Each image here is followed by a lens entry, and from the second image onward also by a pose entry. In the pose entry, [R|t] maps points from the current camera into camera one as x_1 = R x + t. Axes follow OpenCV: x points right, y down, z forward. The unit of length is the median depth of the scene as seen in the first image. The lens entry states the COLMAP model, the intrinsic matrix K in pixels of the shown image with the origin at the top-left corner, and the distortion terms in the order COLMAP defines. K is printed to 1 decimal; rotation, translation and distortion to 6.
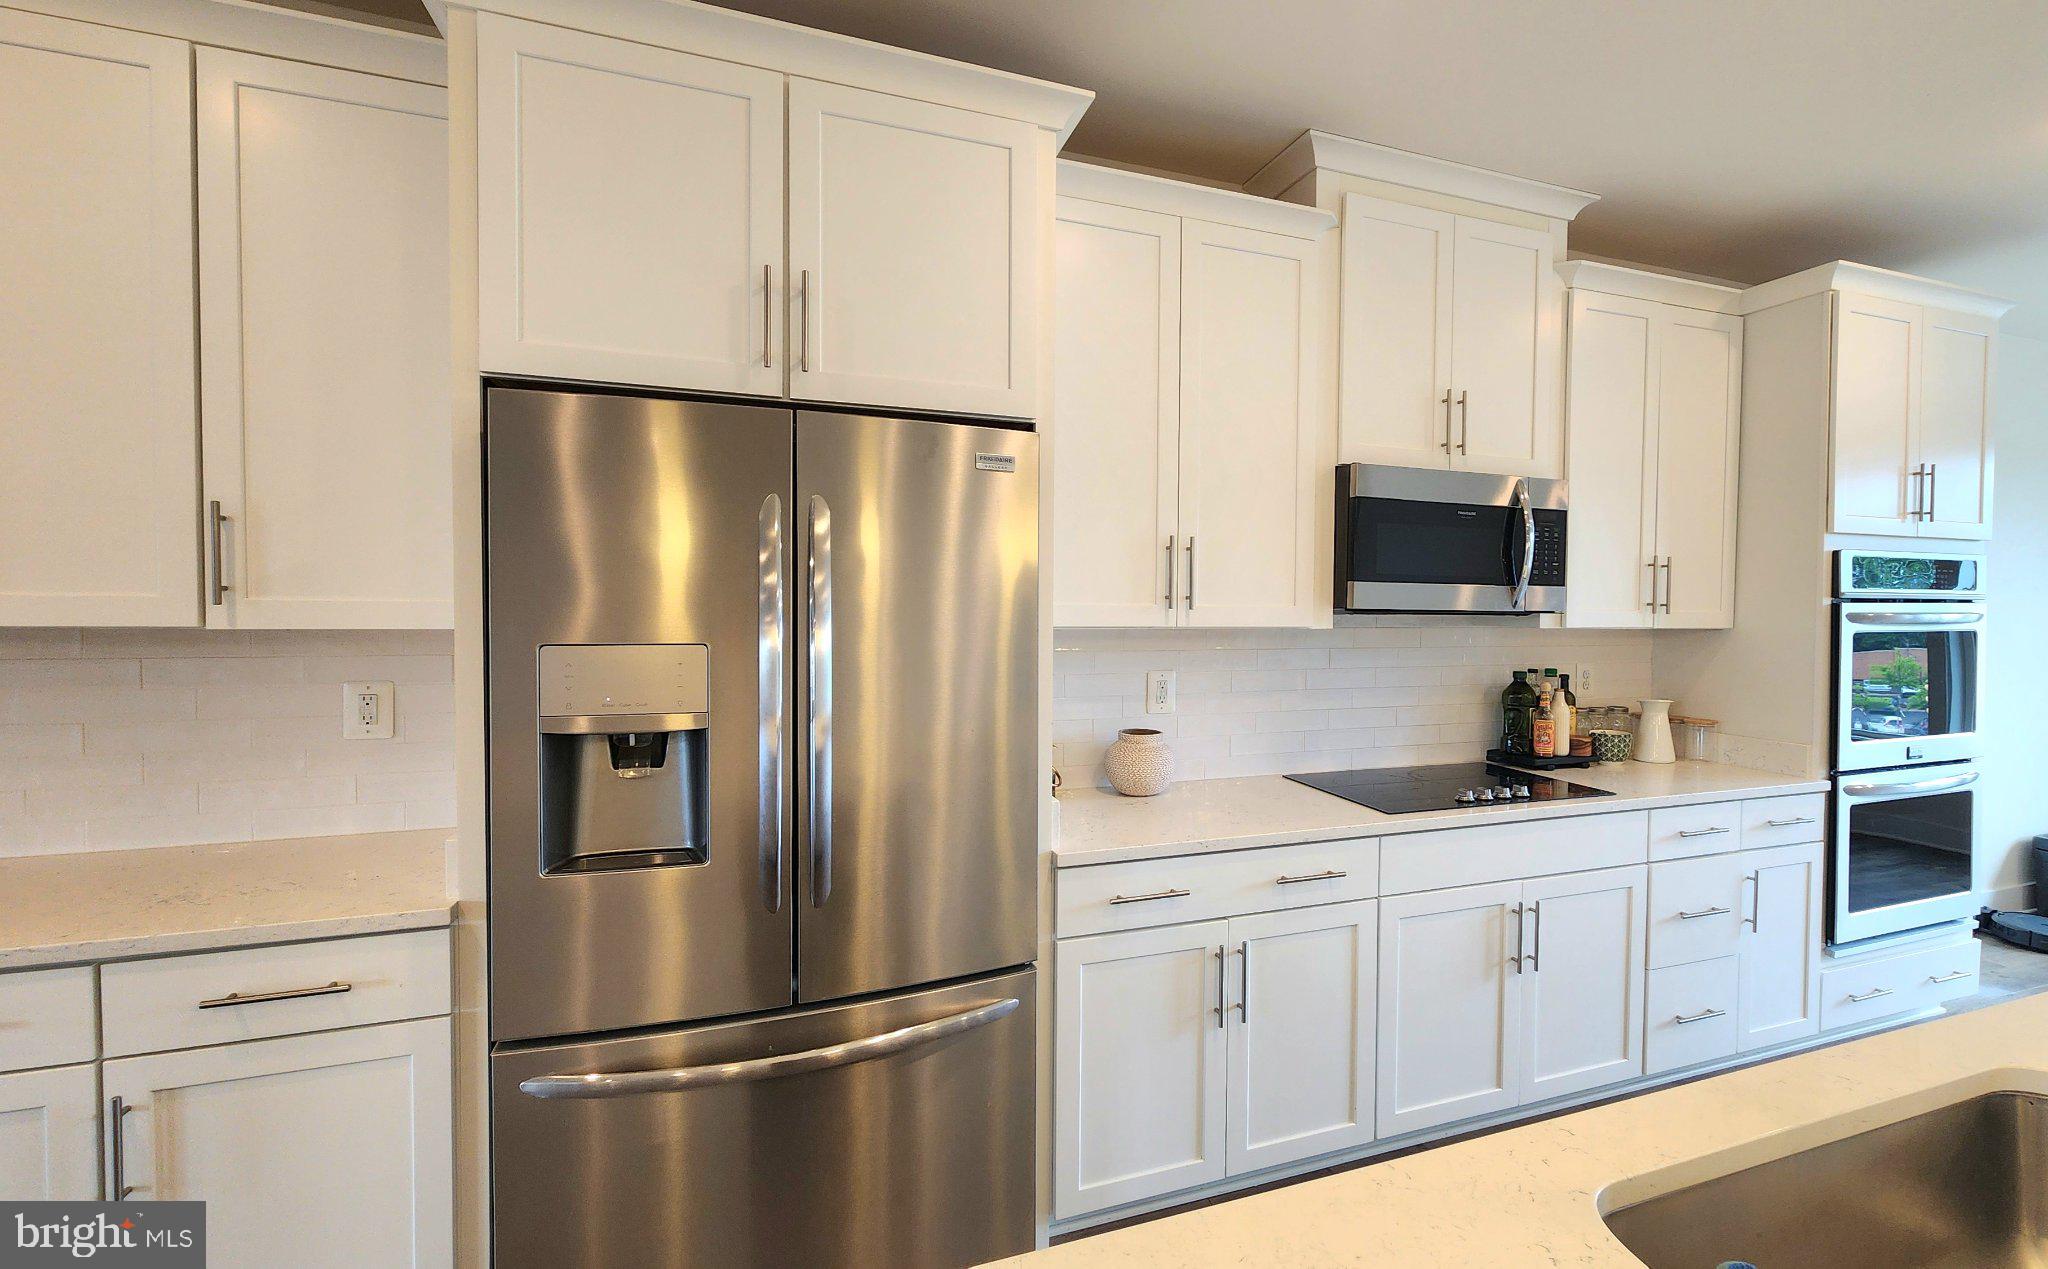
lens RADIAL K [[981.3, 0, 1124.3], [0, 981.3, 625.6], [0, 0, 1]] dist [-0.002990, -0.000912]
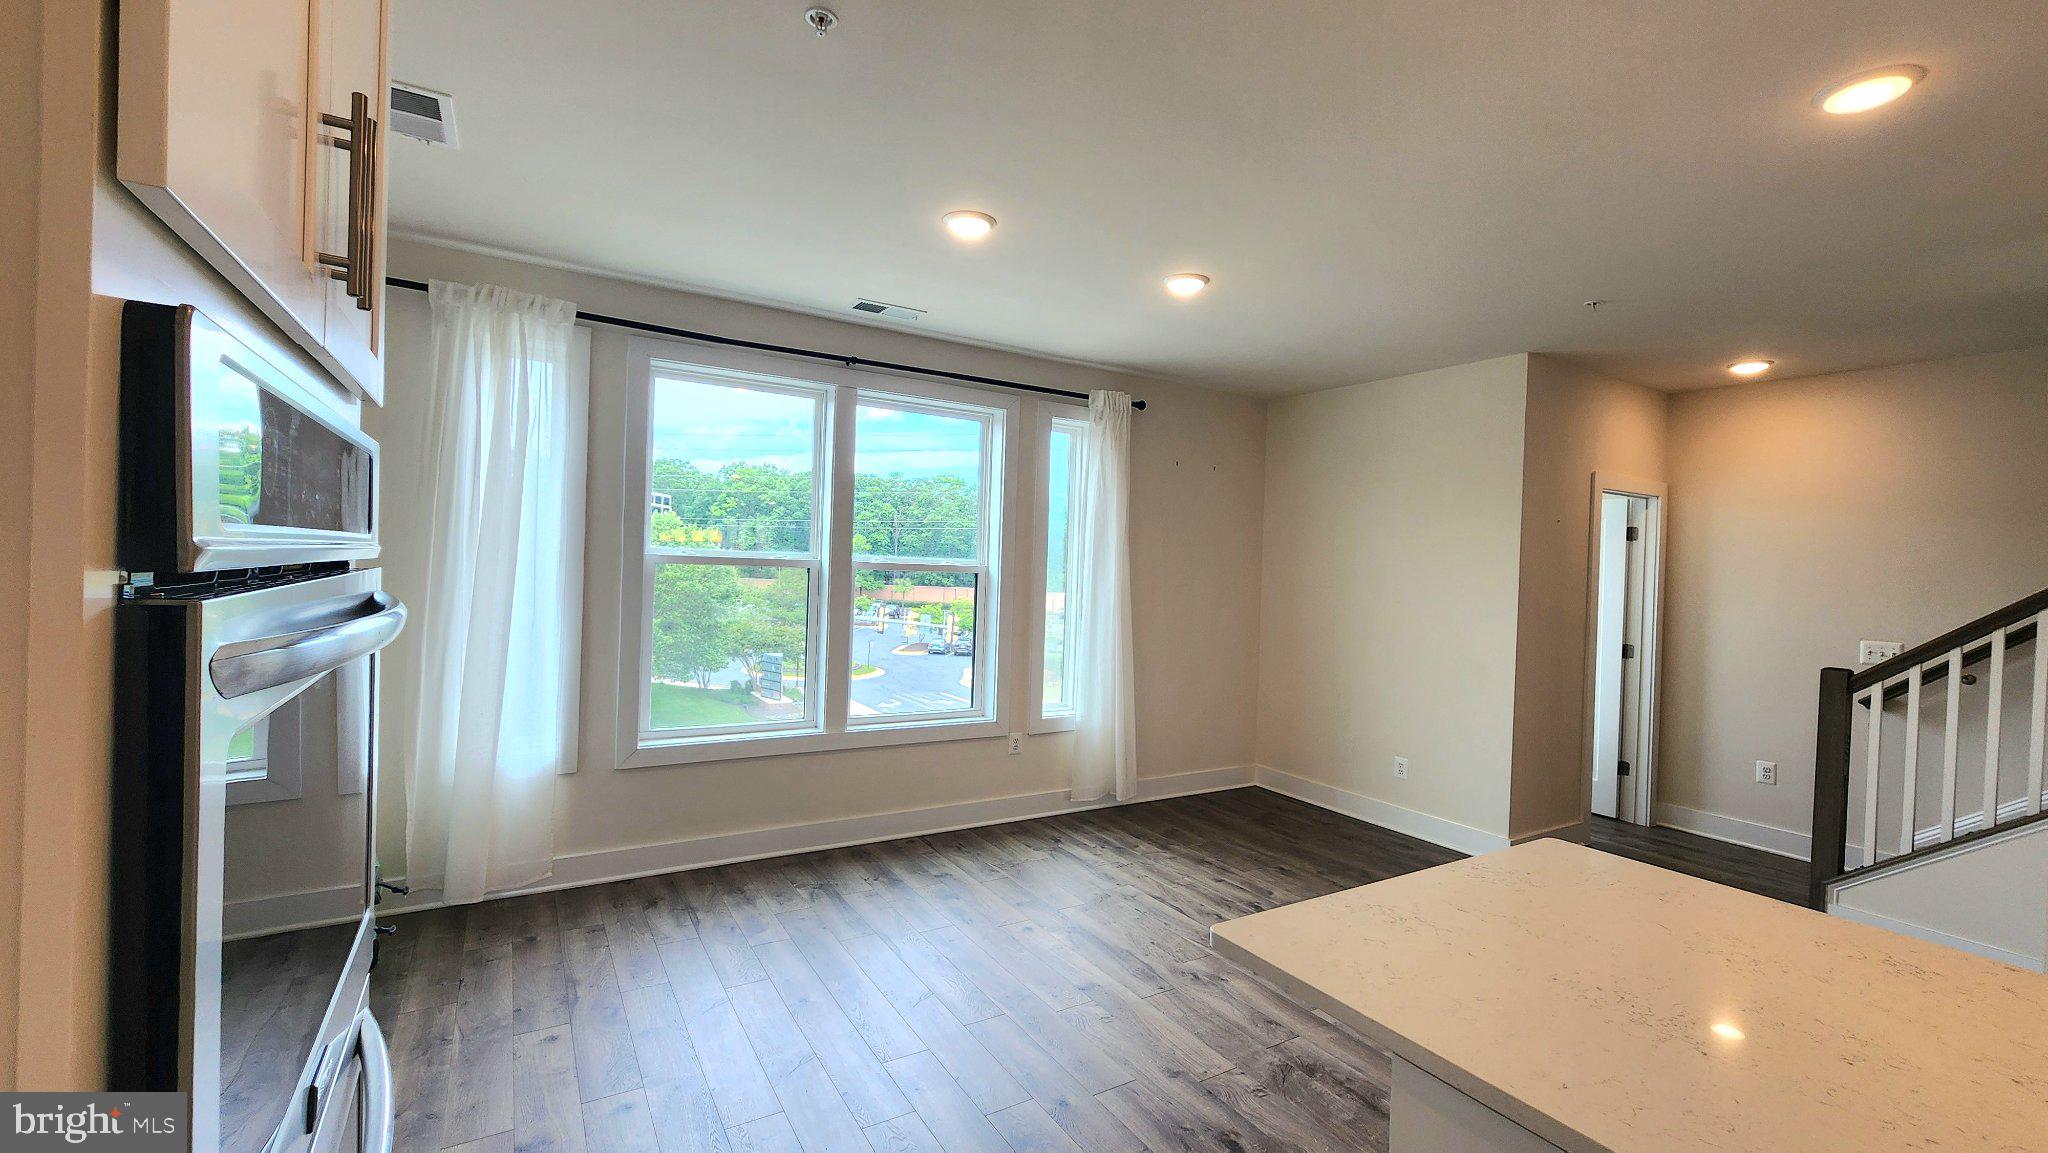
lens RADIAL K [[843.3, 0, 1041.4], [0, 843.3, 571.1], [0, 0, 1]] dist [0.004463, -0.000815]
pose [[-0.163649, -0.019344, 0.986329, 0.568267], [-0.012814, 0.999765, 0.017481, -0.034634], [-0.986435, -0.009778, -0.163858, 0.898352]]
